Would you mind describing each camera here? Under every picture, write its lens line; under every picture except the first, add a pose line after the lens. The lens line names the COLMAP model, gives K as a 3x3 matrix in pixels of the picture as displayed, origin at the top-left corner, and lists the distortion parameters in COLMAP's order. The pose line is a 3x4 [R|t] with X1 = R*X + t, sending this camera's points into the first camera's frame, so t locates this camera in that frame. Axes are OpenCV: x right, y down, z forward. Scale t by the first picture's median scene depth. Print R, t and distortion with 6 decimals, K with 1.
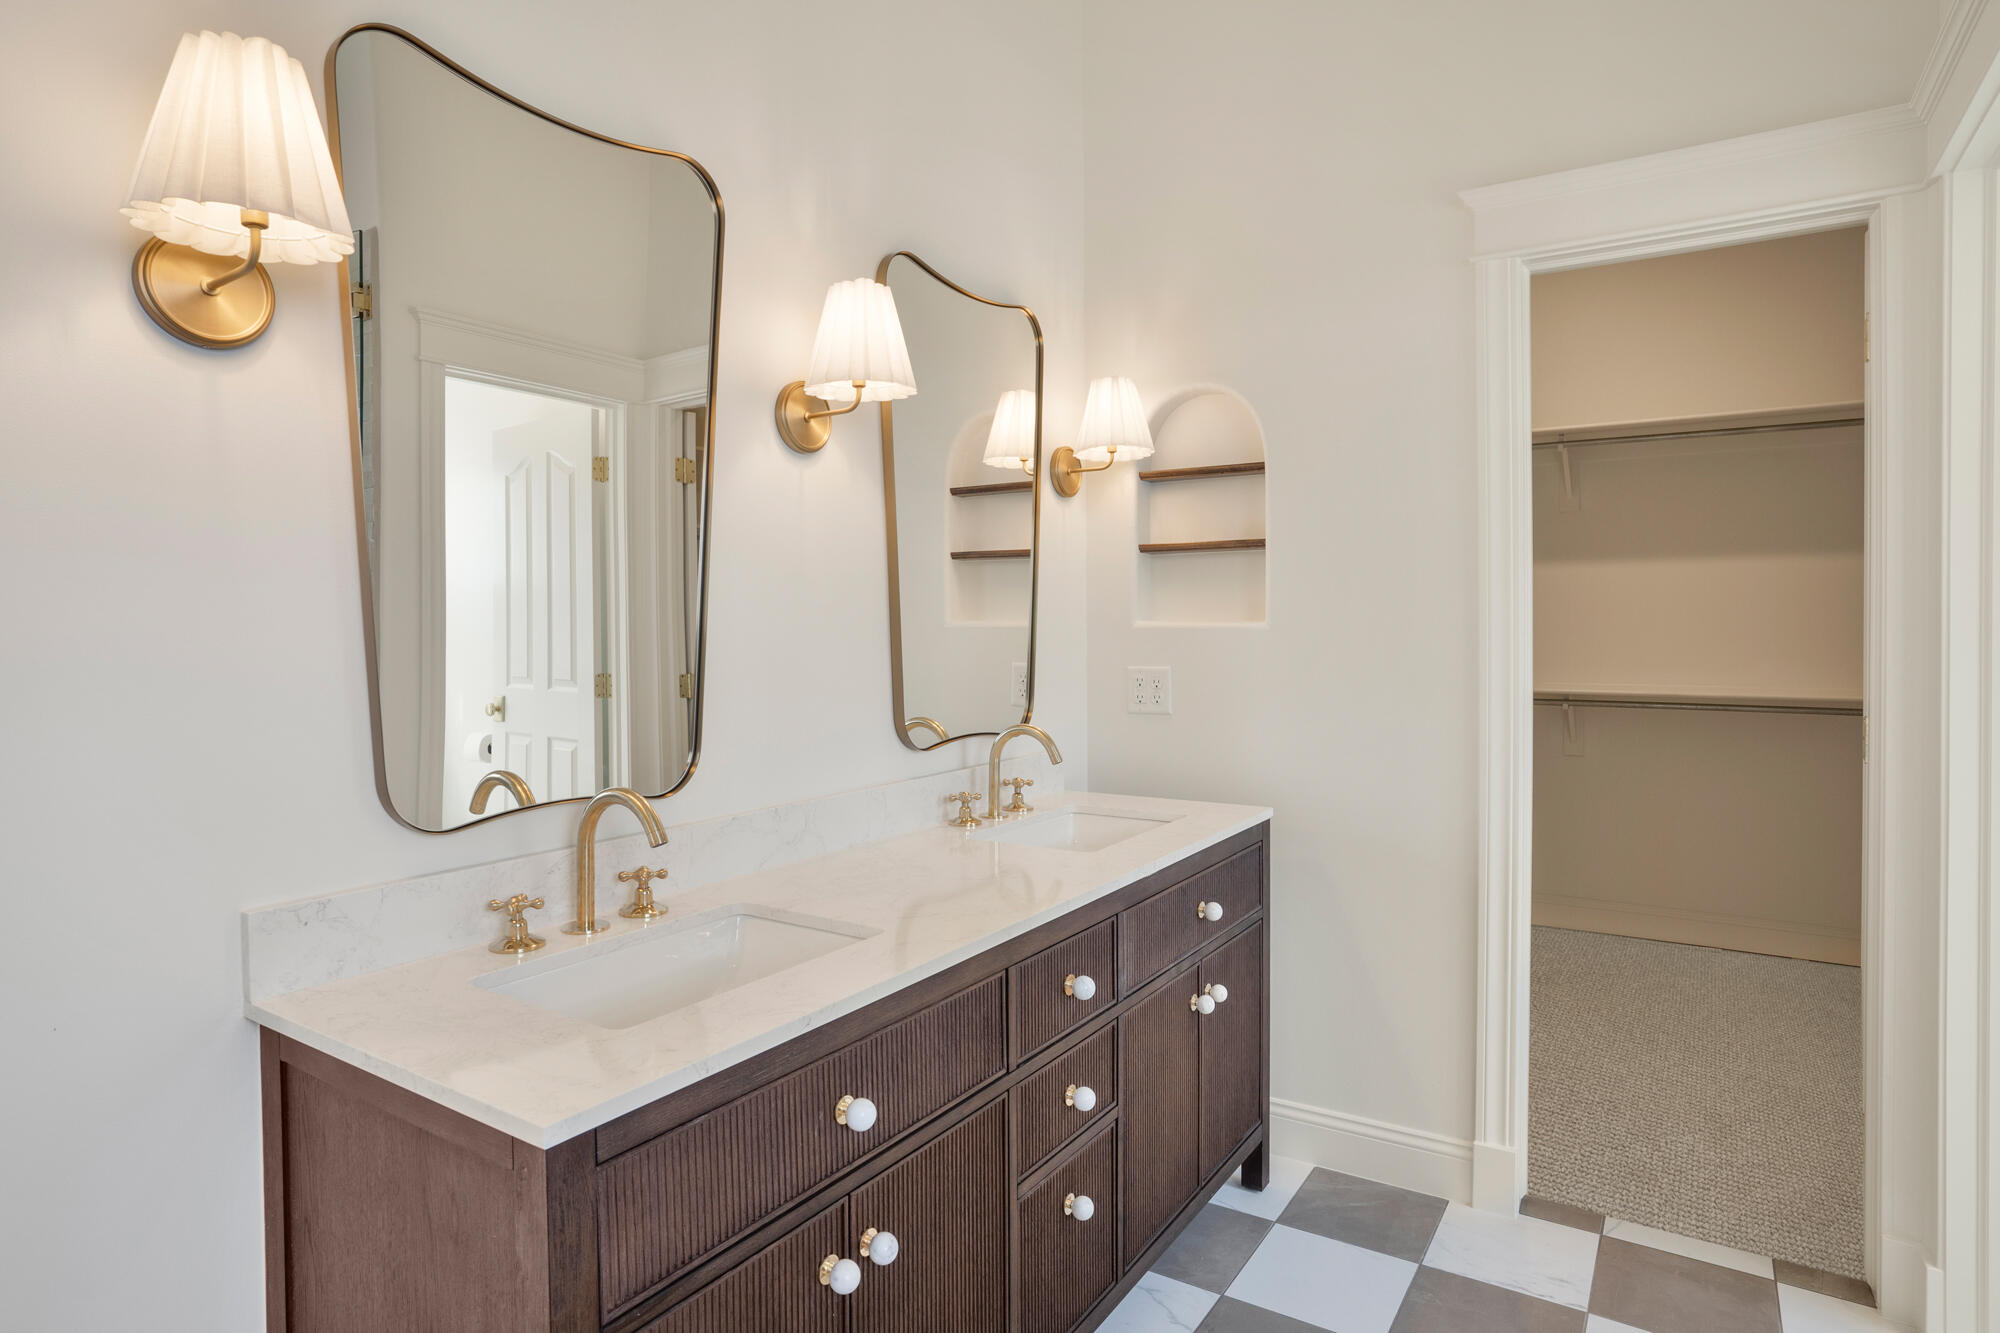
lens RADIAL K [[1096.8, 0, 999.4], [0, 1096.8, 628.2], [0, 0, 1]] dist [-0.000901, -0.000228]
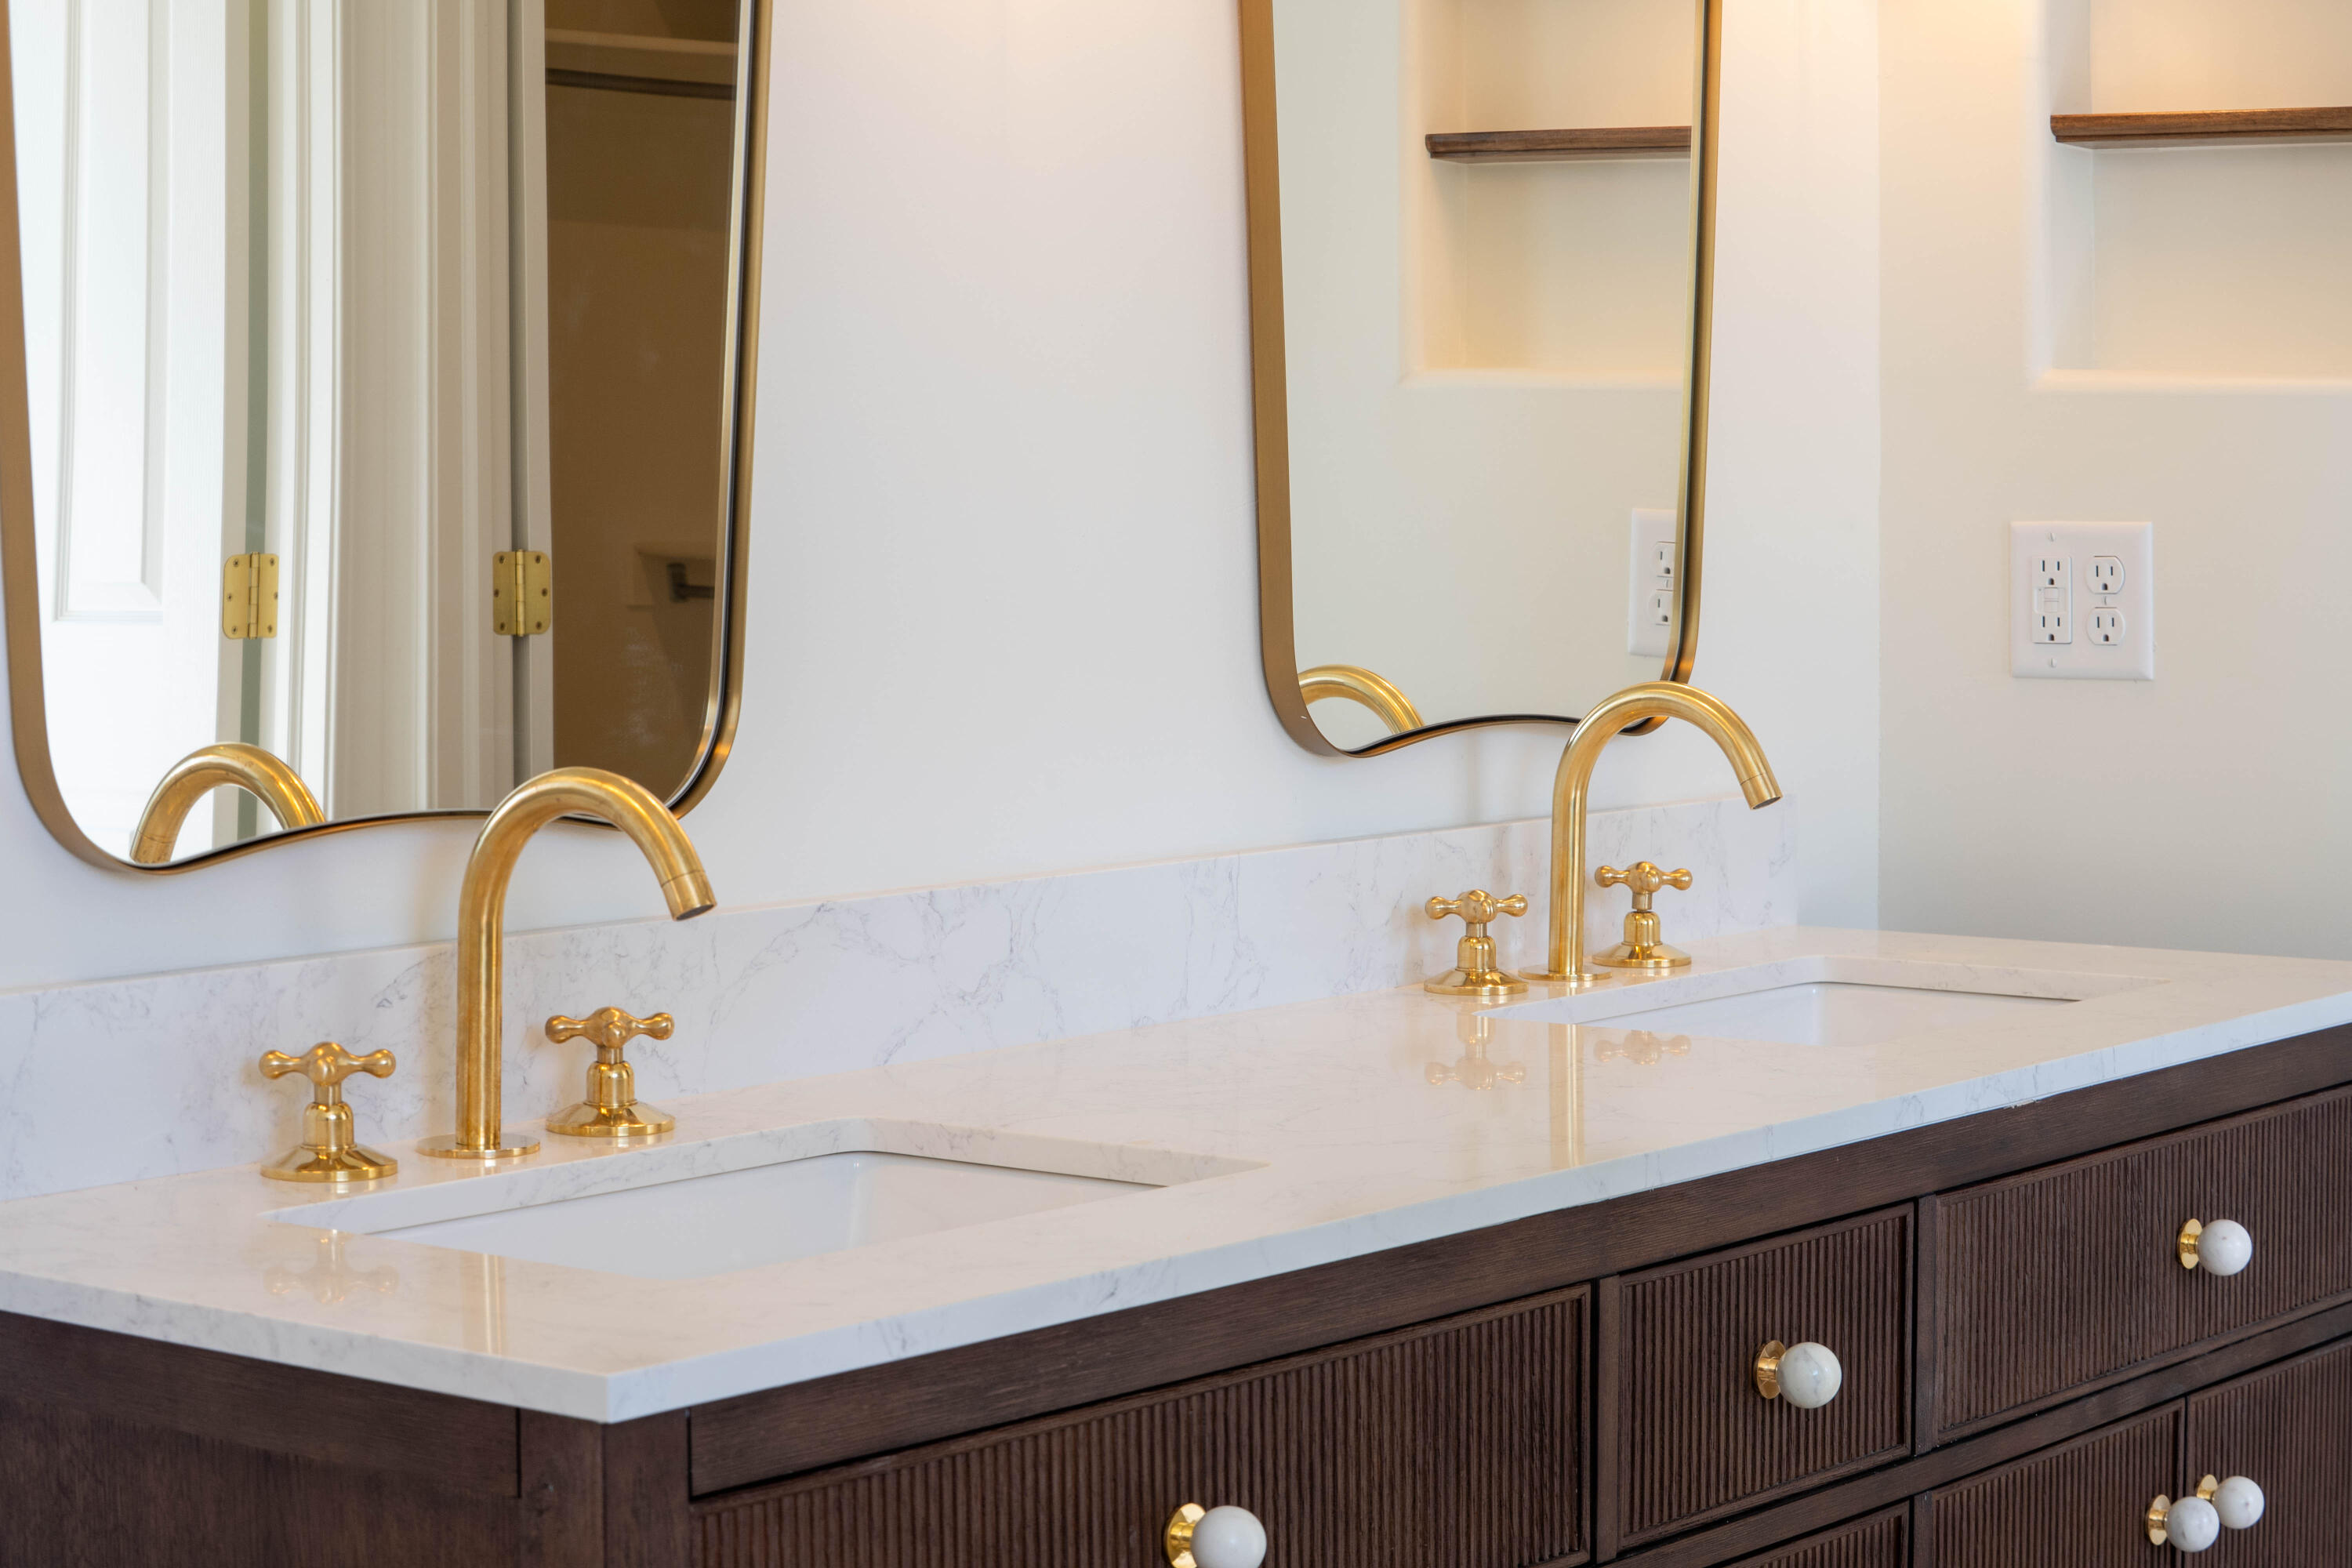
lens RADIAL K [[4833.0, 0, 1176.0], [0, 4833.0, 784.0], [0, 0, 1]] dist [-0.628248, 3.465340]
pose [[0.996245, 0.008770, -0.086132, 0.002434], [-0.002776, 0.997581, 0.069462, 0.023588], [0.086533, -0.068962, 0.993859, -0.430951]]
